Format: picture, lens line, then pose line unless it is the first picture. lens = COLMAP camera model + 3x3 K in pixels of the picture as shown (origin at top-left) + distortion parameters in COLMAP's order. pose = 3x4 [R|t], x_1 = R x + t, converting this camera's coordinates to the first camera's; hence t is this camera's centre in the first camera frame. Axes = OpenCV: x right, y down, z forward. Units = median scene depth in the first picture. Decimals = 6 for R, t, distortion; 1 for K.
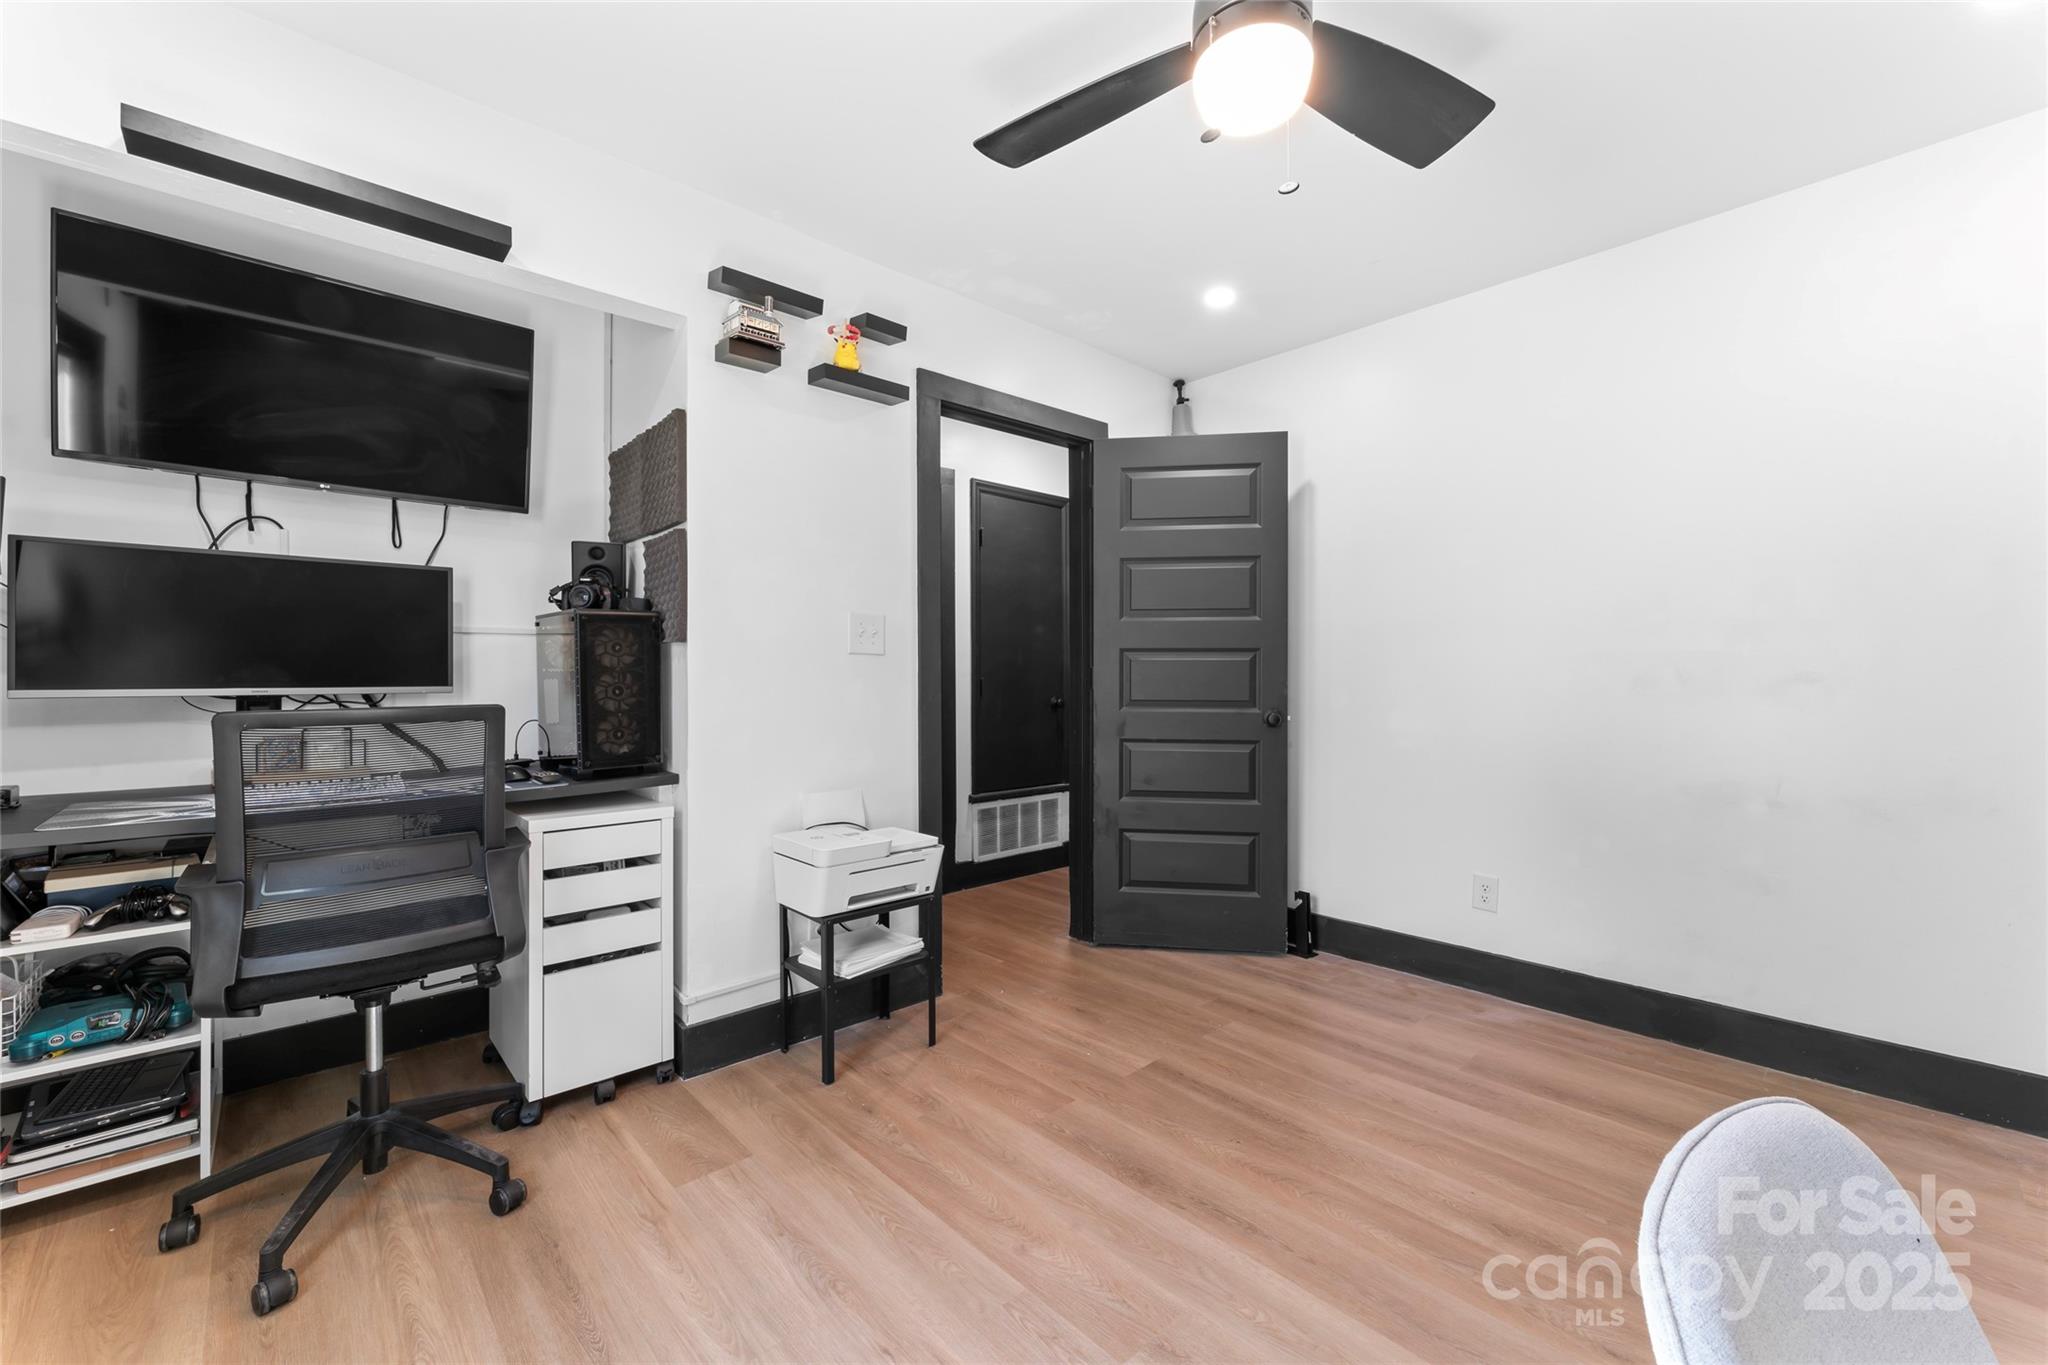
lens RADIAL K [[819.2, 0, 1019.3], [0, 819.2, 681.1], [0, 0, 1]] dist [0.002041, 0.000115]
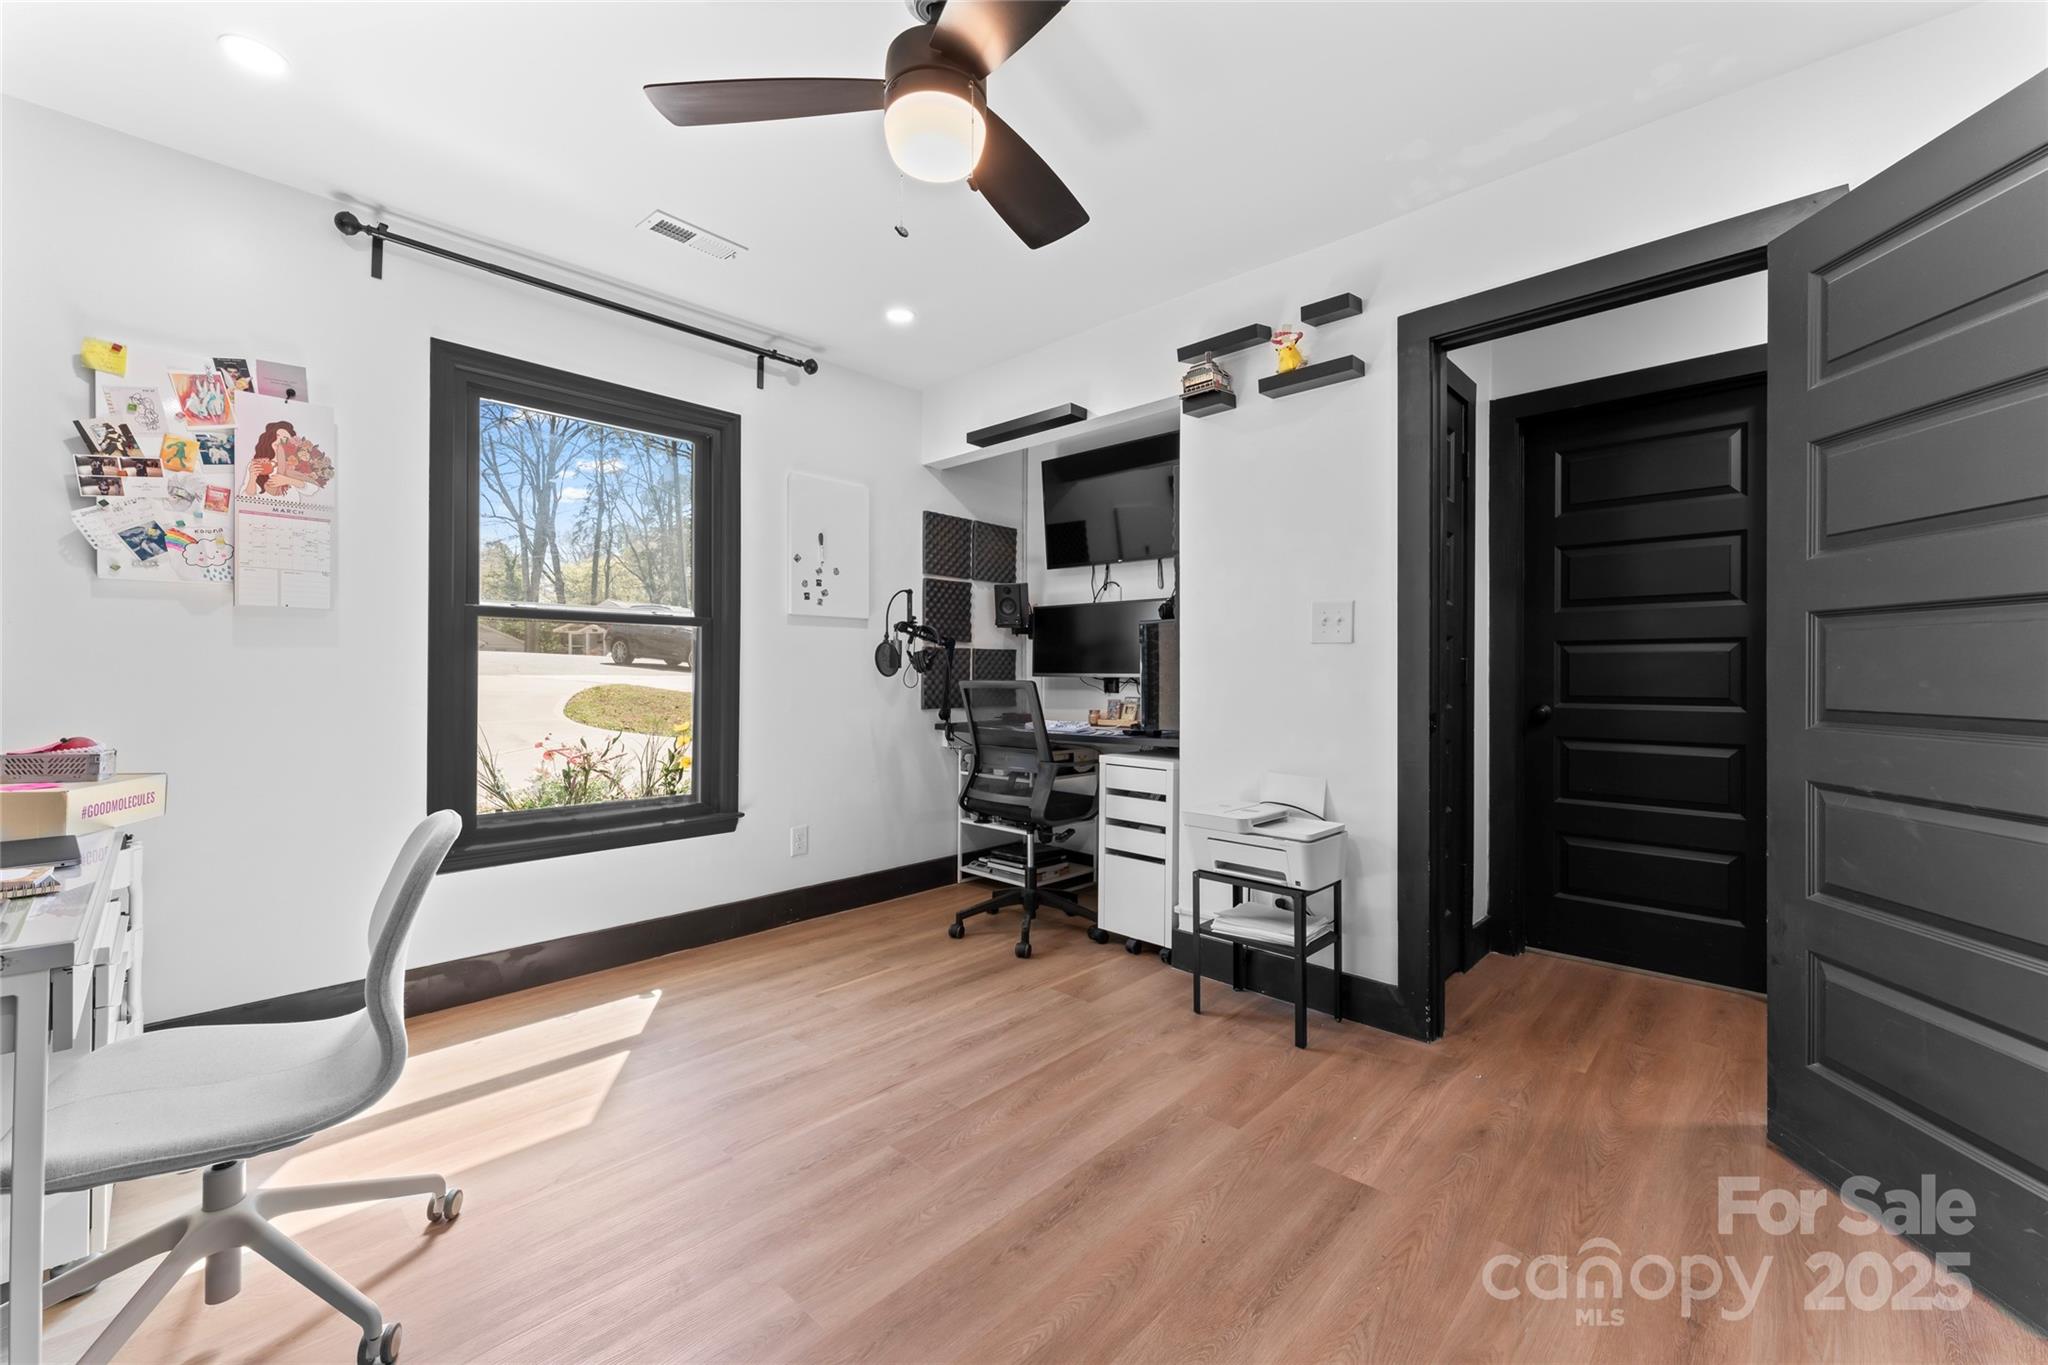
lens RADIAL K [[819.2, 0, 1014.8], [0, 819.2, 673.5], [0, 0, 1]] dist [0.002041, 0.000115]
pose [[0.054099, 0.001819, -0.998534, 0.912401], [-0.006515, 0.999978, 0.001469, 0.006270], [0.998514, 0.006426, 0.054110, 0.665777]]
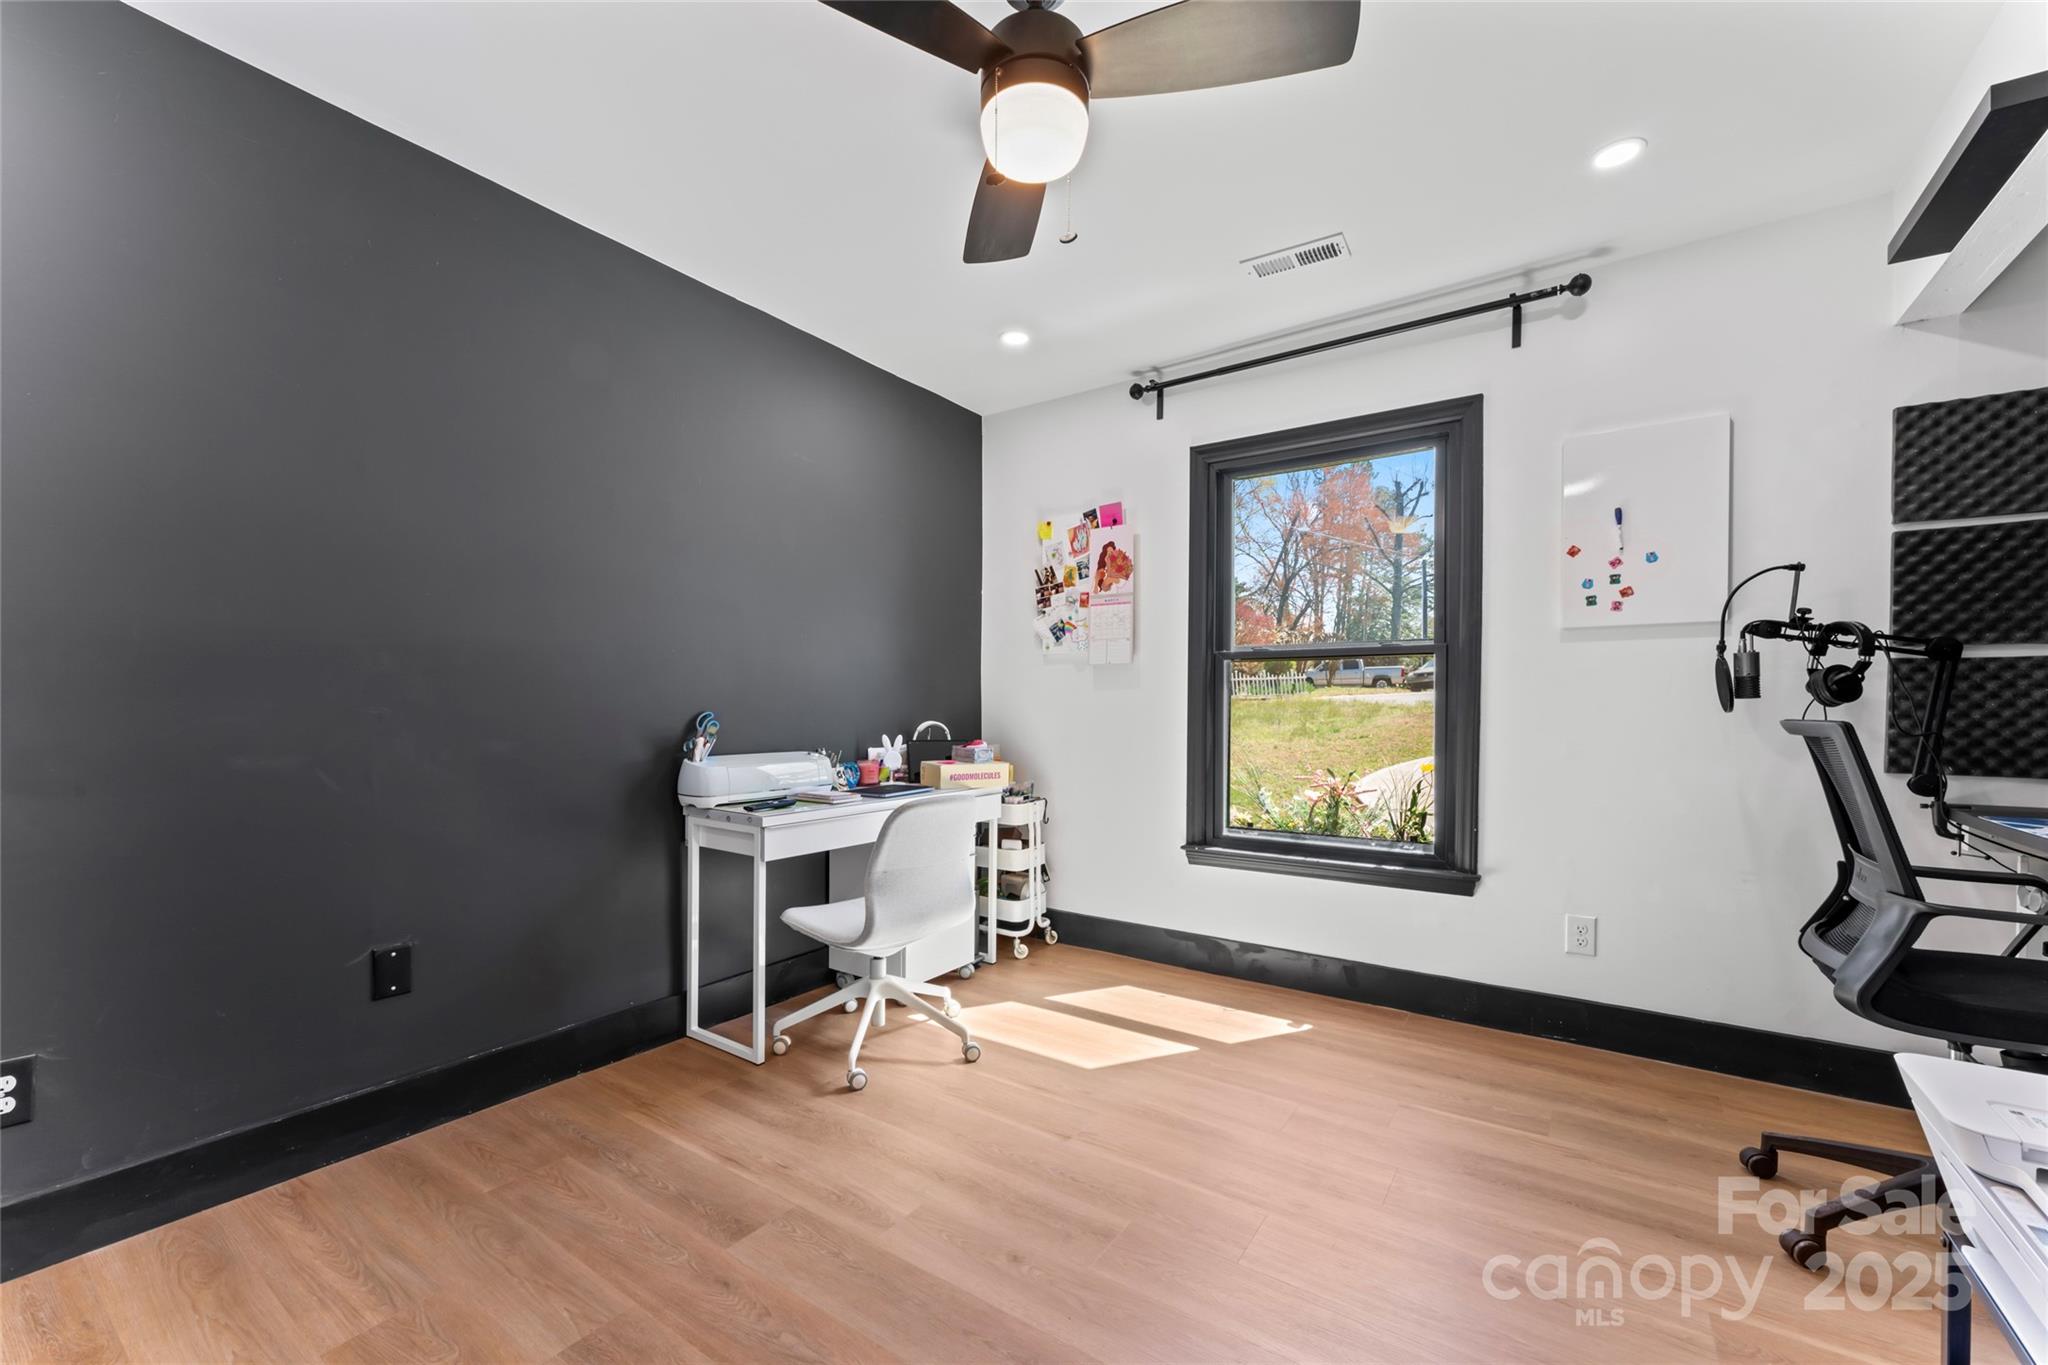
lens RADIAL K [[819.2, 0, 1009.1], [0, 819.2, 711.5], [0, 0, 1]] dist [0.002041, 0.000115]
pose [[-0.976526, 0.001686, -0.215394, 0.348470], [-0.000460, 0.999951, 0.009910, 0.006129], [0.215400, 0.009777, -0.976477, 1.303102]]
